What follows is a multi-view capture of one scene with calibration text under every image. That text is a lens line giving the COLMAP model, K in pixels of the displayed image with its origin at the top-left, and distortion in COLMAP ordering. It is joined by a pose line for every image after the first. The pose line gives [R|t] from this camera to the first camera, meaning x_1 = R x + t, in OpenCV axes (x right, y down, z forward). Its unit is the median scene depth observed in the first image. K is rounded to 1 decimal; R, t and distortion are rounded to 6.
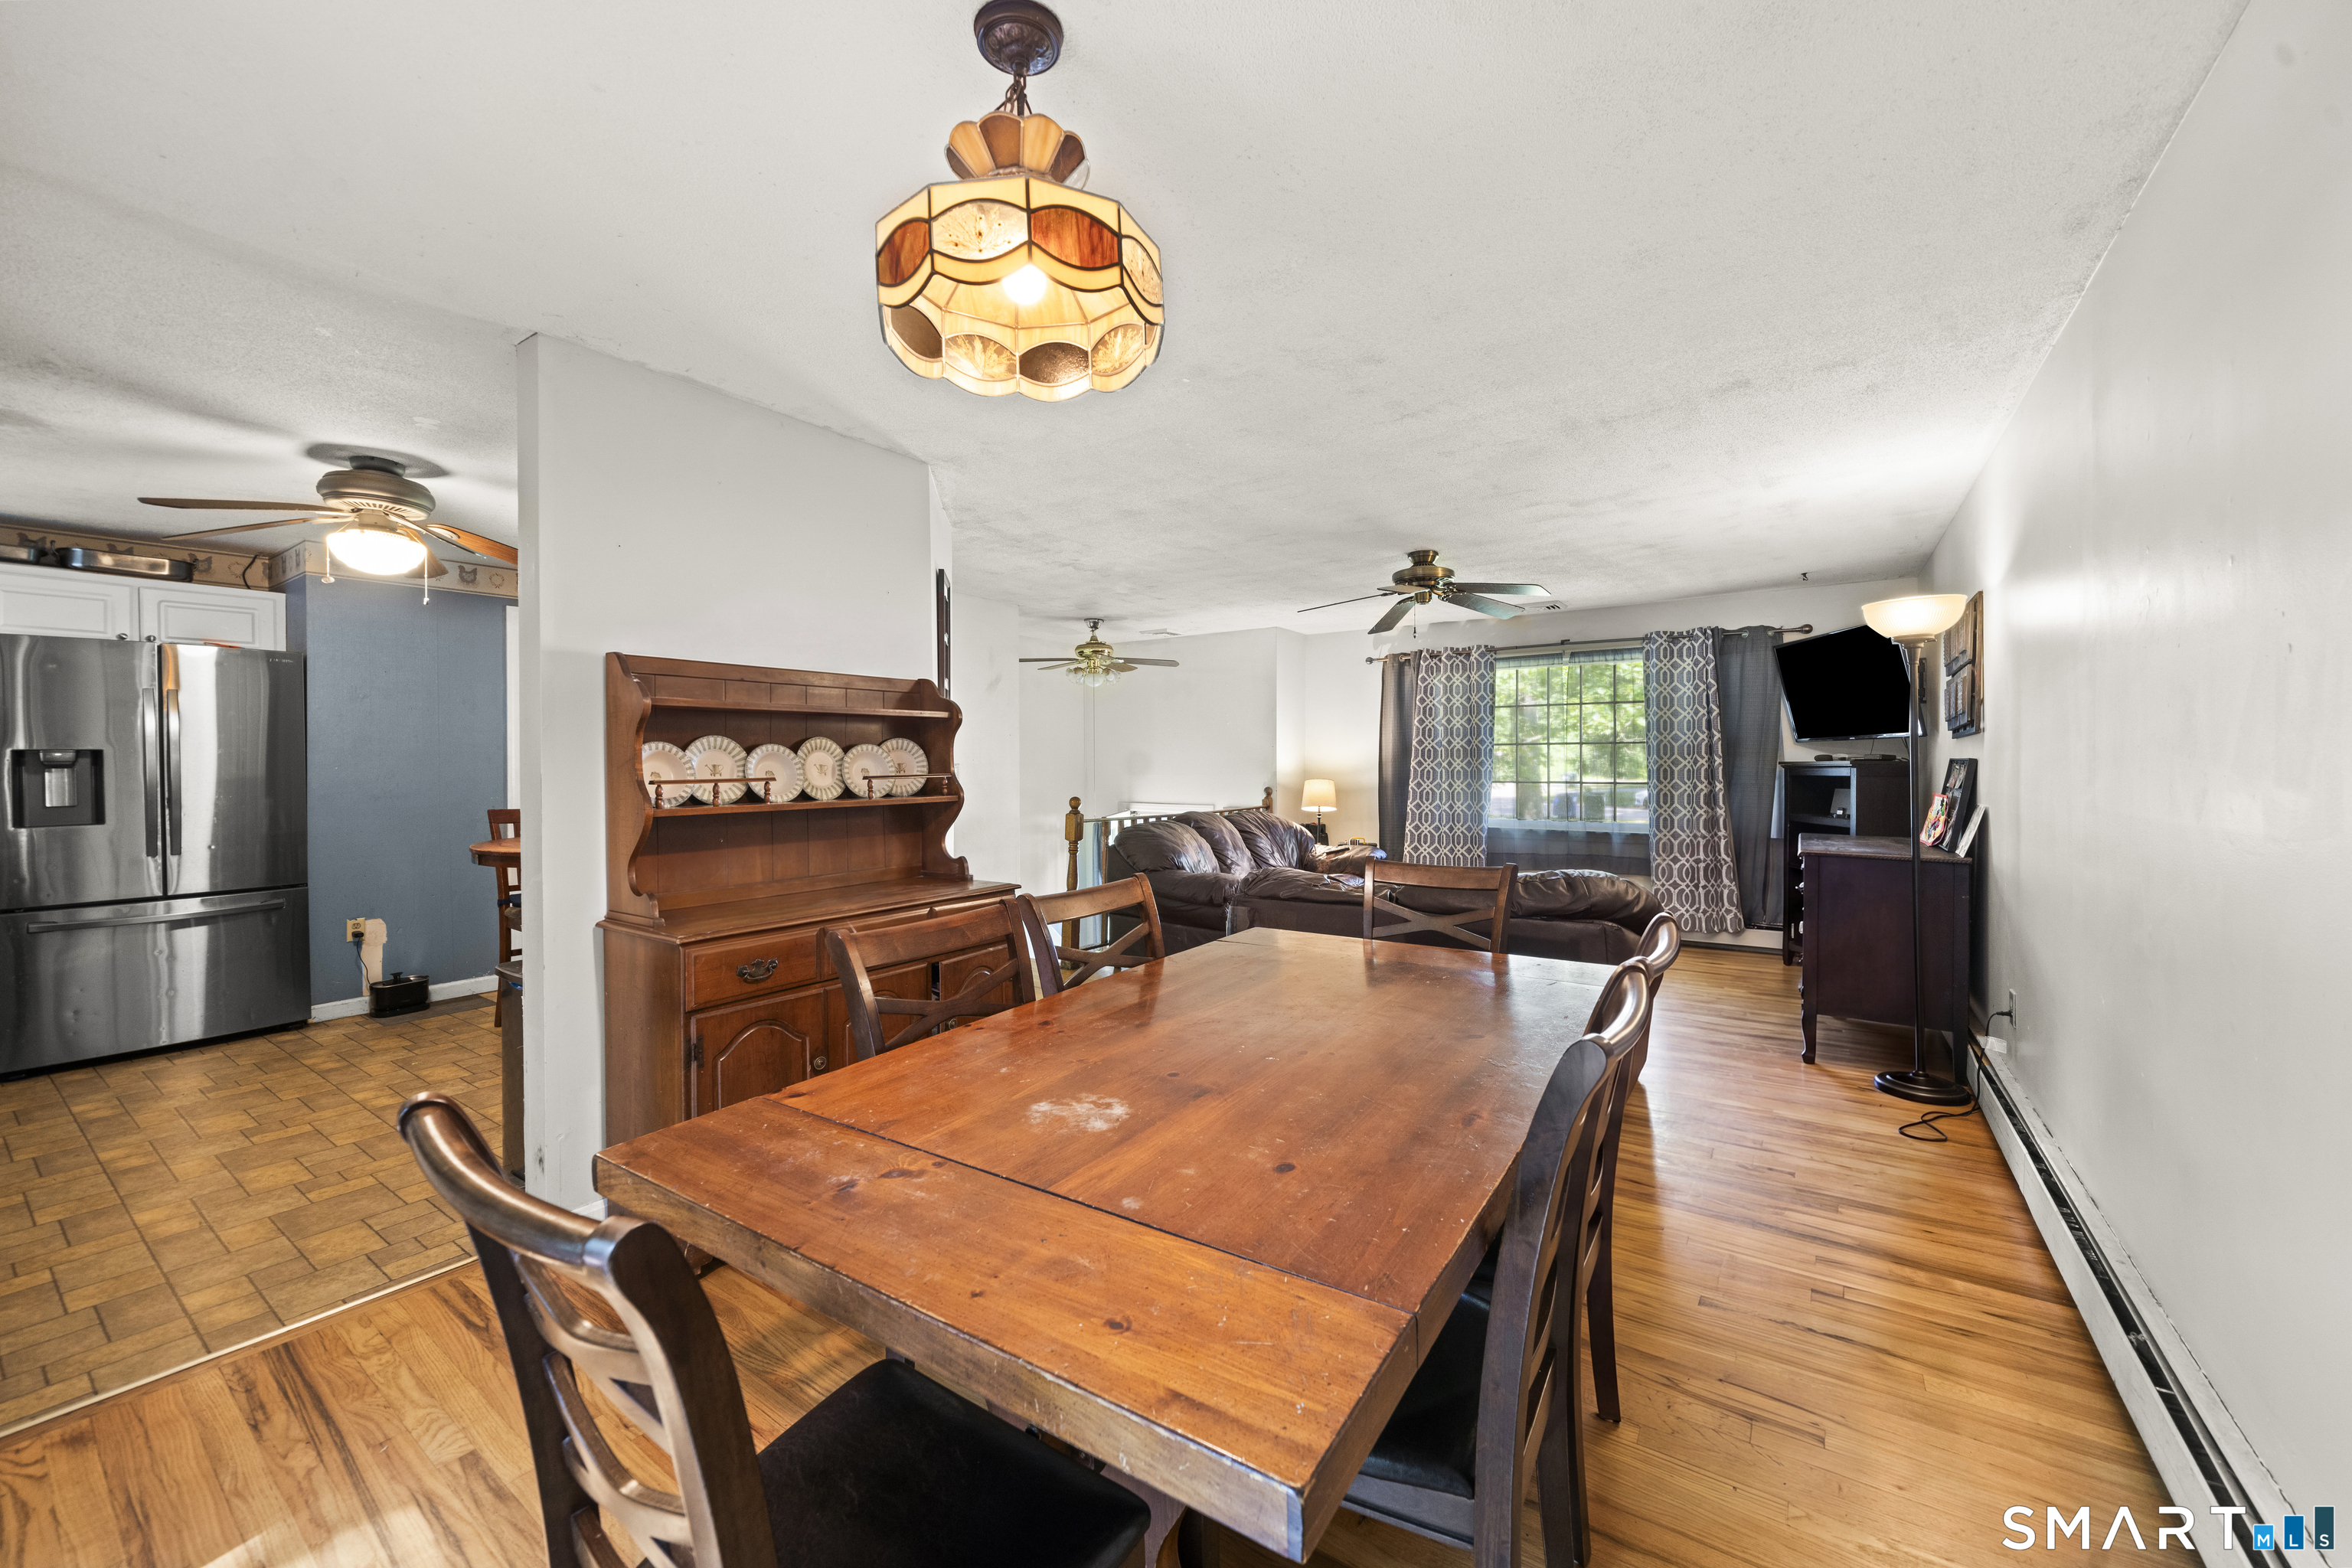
lens RADIAL K [[900.7, 0, 1174.4], [0, 900.7, 767.5], [0, 0, 1]] dist [-0.000692, 0.000318]
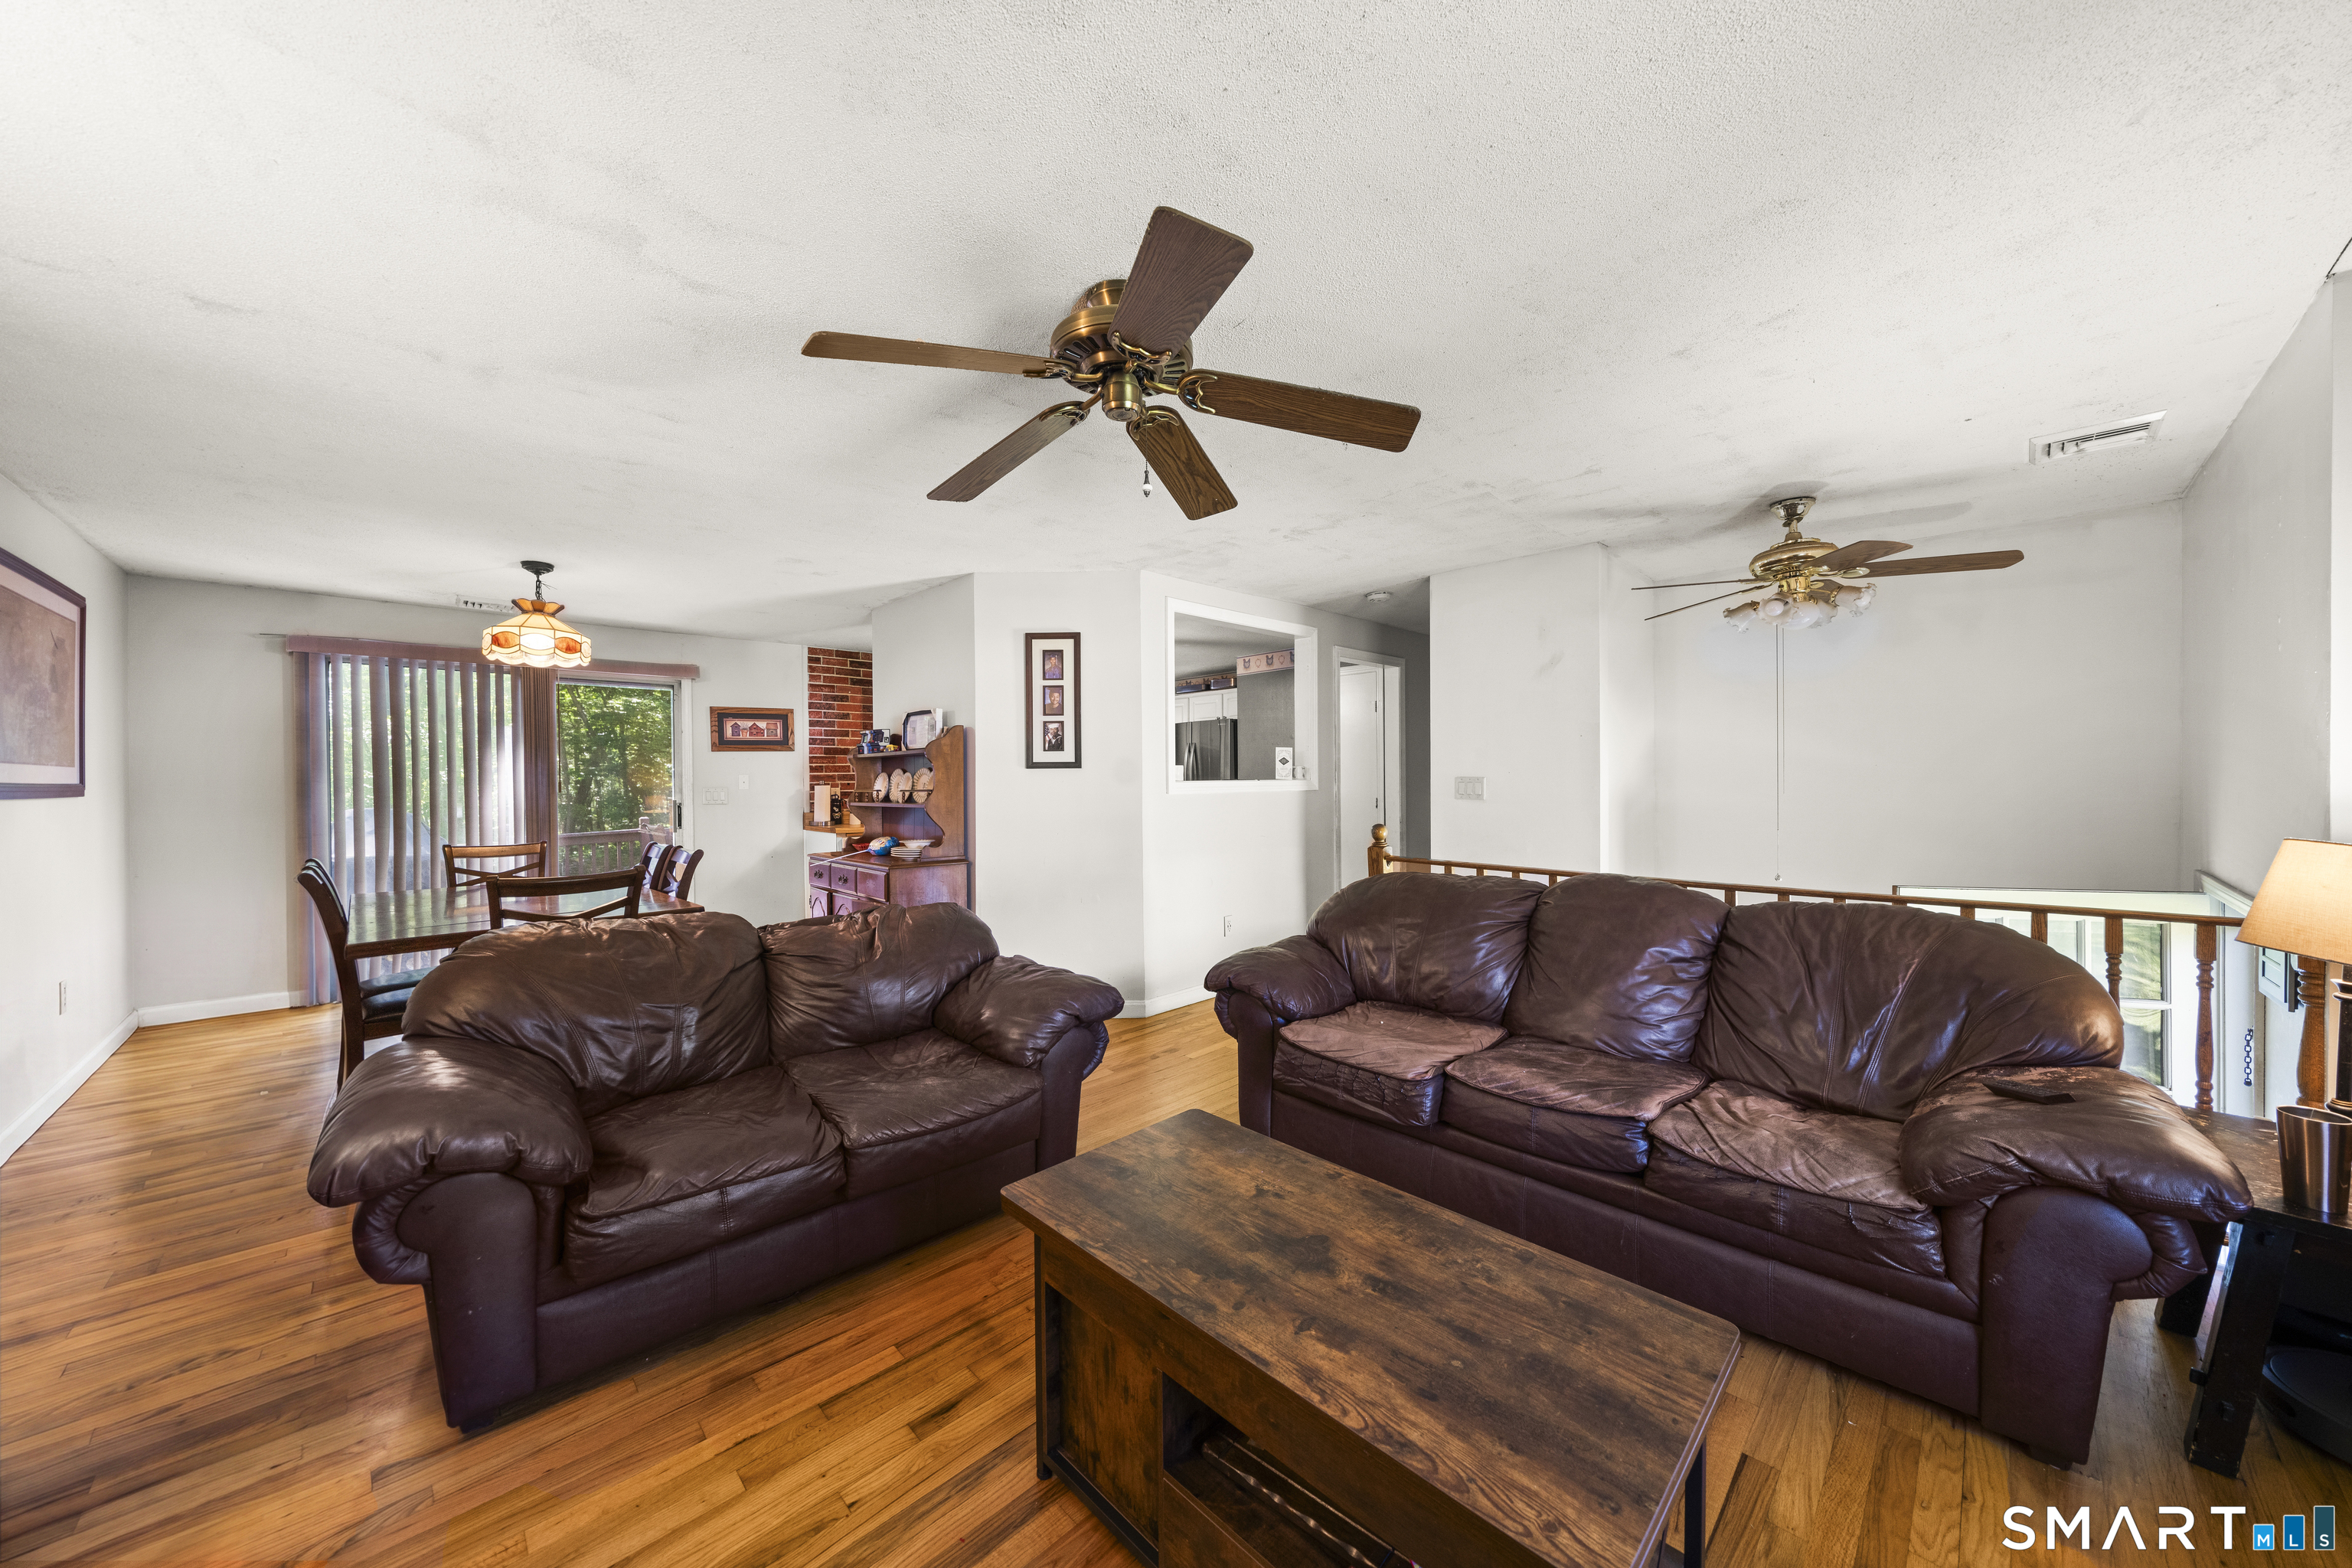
lens RADIAL K [[815.9, 0, 1181.8], [0, 815.9, 778.0], [0, 0, 1]] dist [-0.005256, -0.000191]
pose [[-0.185043, 0.011959, -0.982658, 0.774682], [0.006100, 0.999921, 0.011021, -0.021245], [0.982711, -0.003955, -0.185102, 1.301835]]
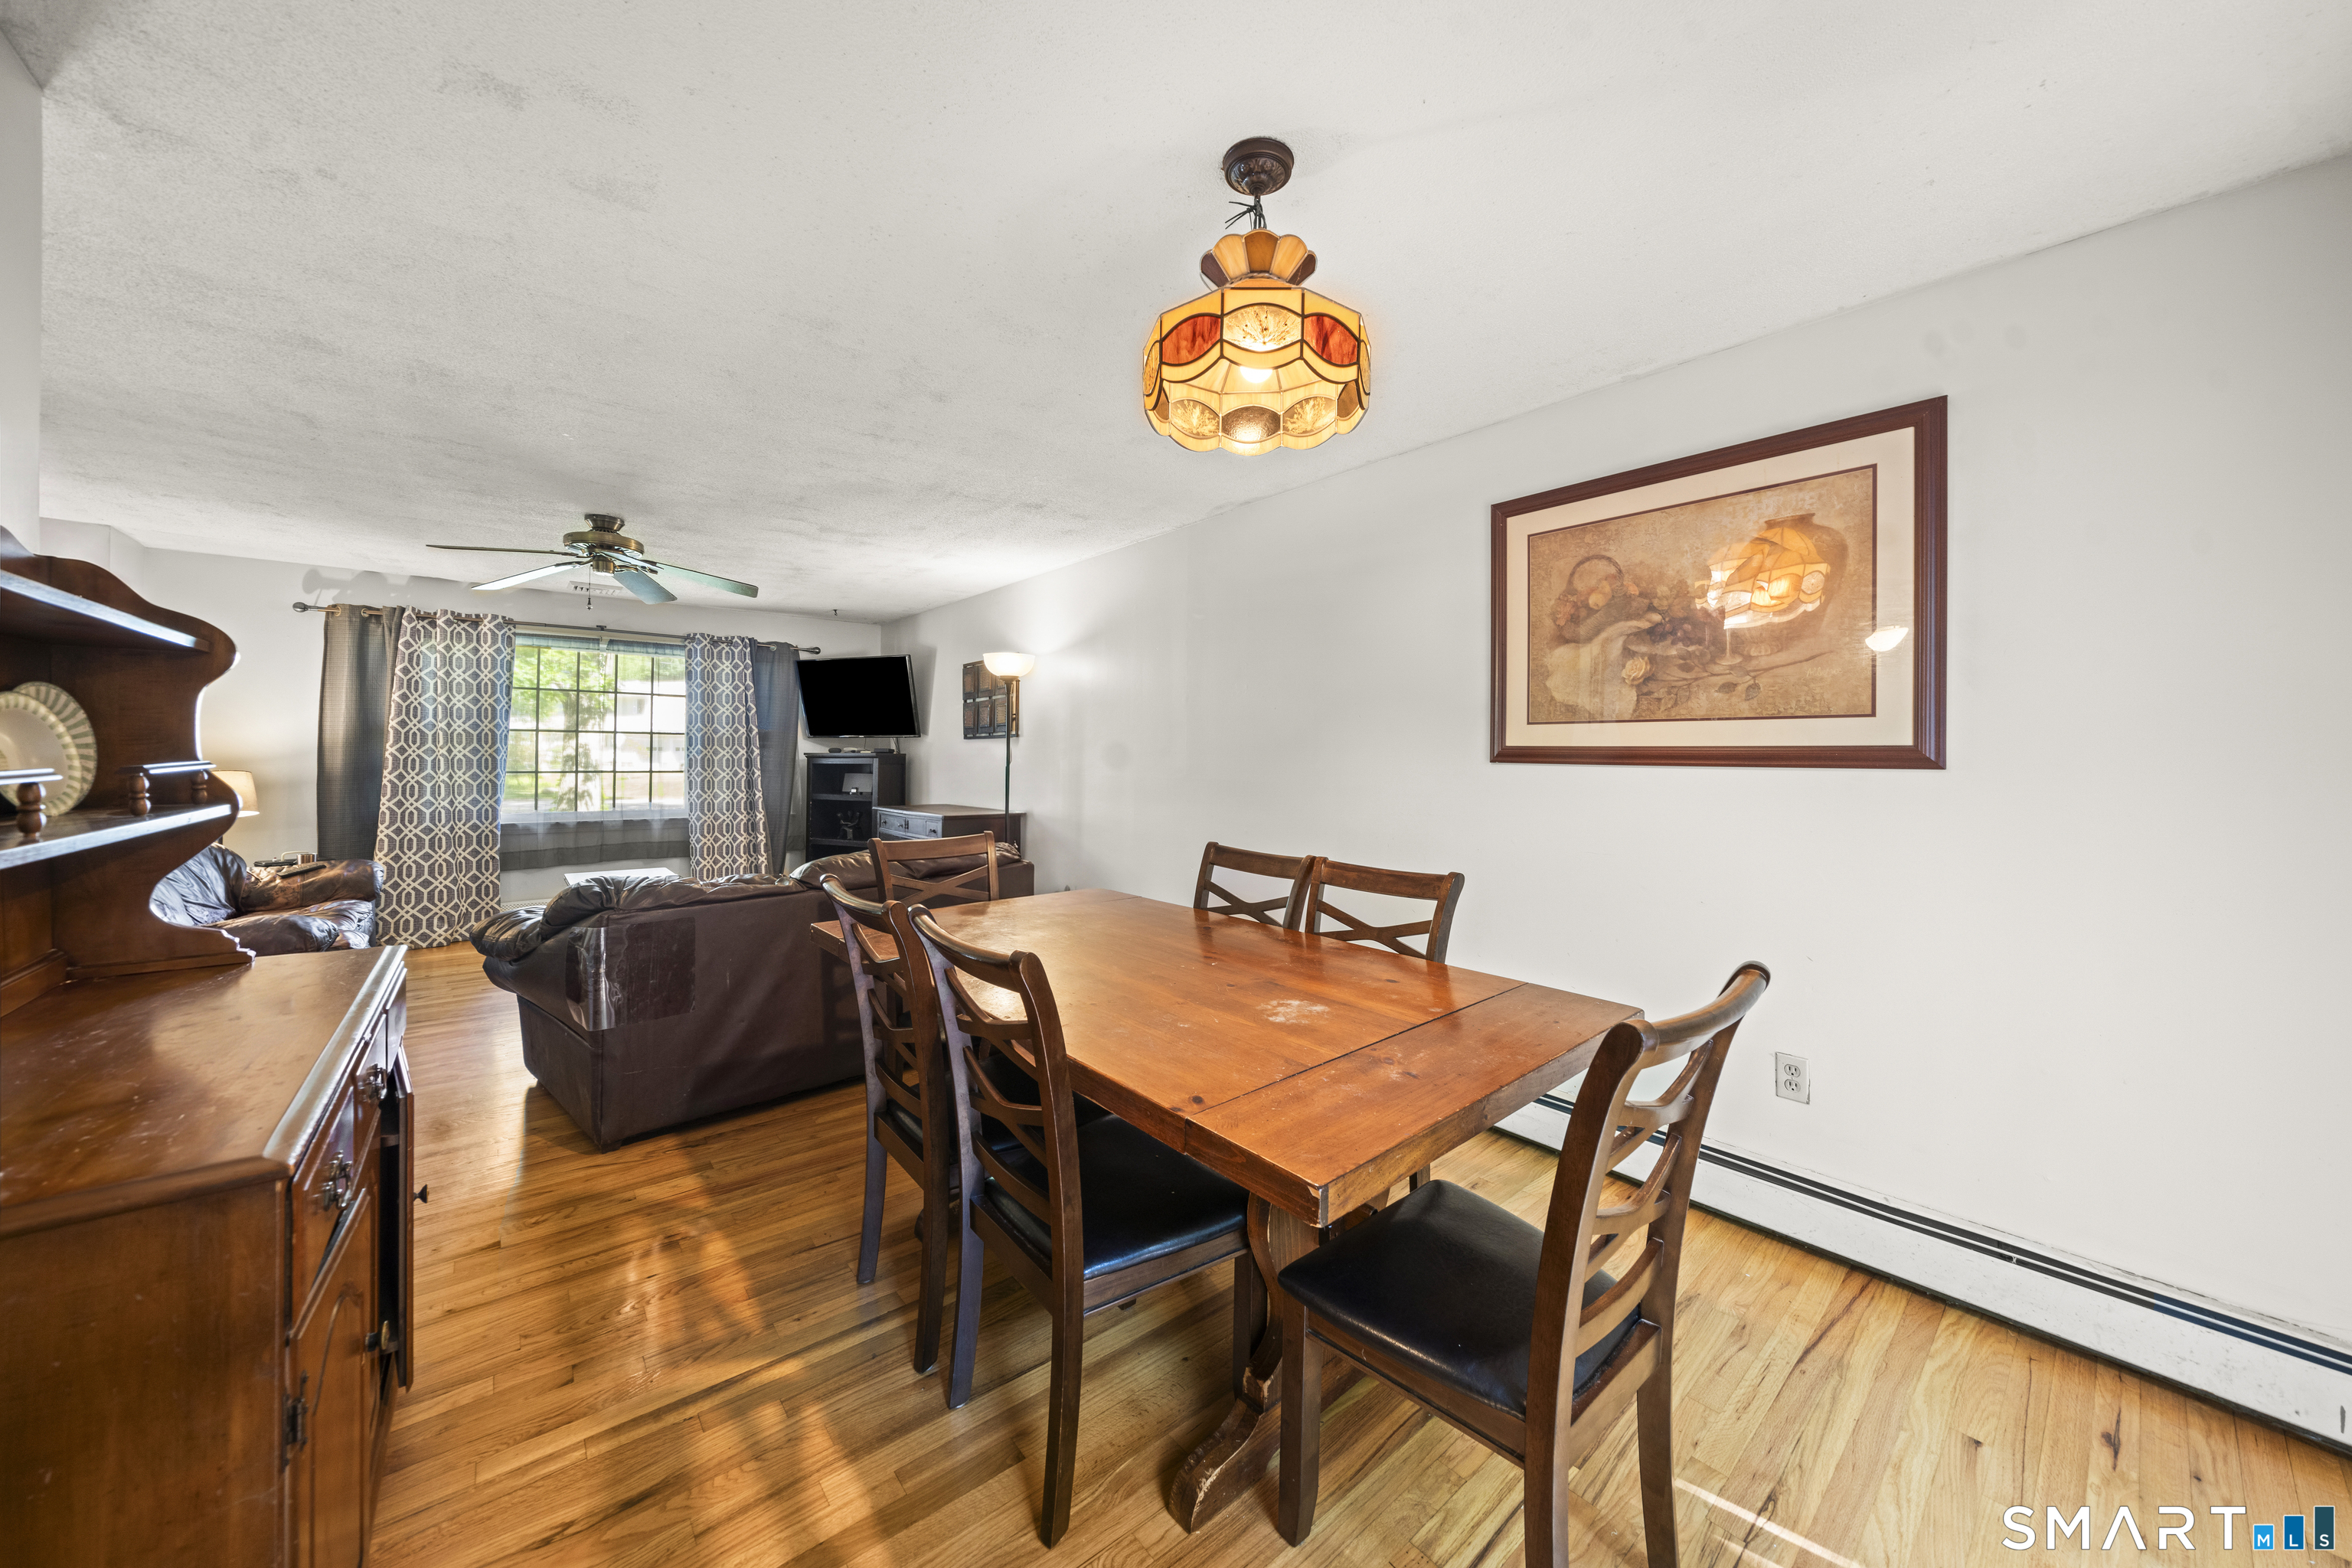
lens RADIAL K [[815.9, 0, 1182.6], [0, 815.9, 753.4], [0, 0, 1]] dist [-0.005256, -0.000191]
pose [[0.264306, 0.010839, 0.964378, -0.422965], [-0.005893, 0.999936, -0.009624, 0.002855], [-0.964421, -0.003139, 0.264353, 0.265962]]
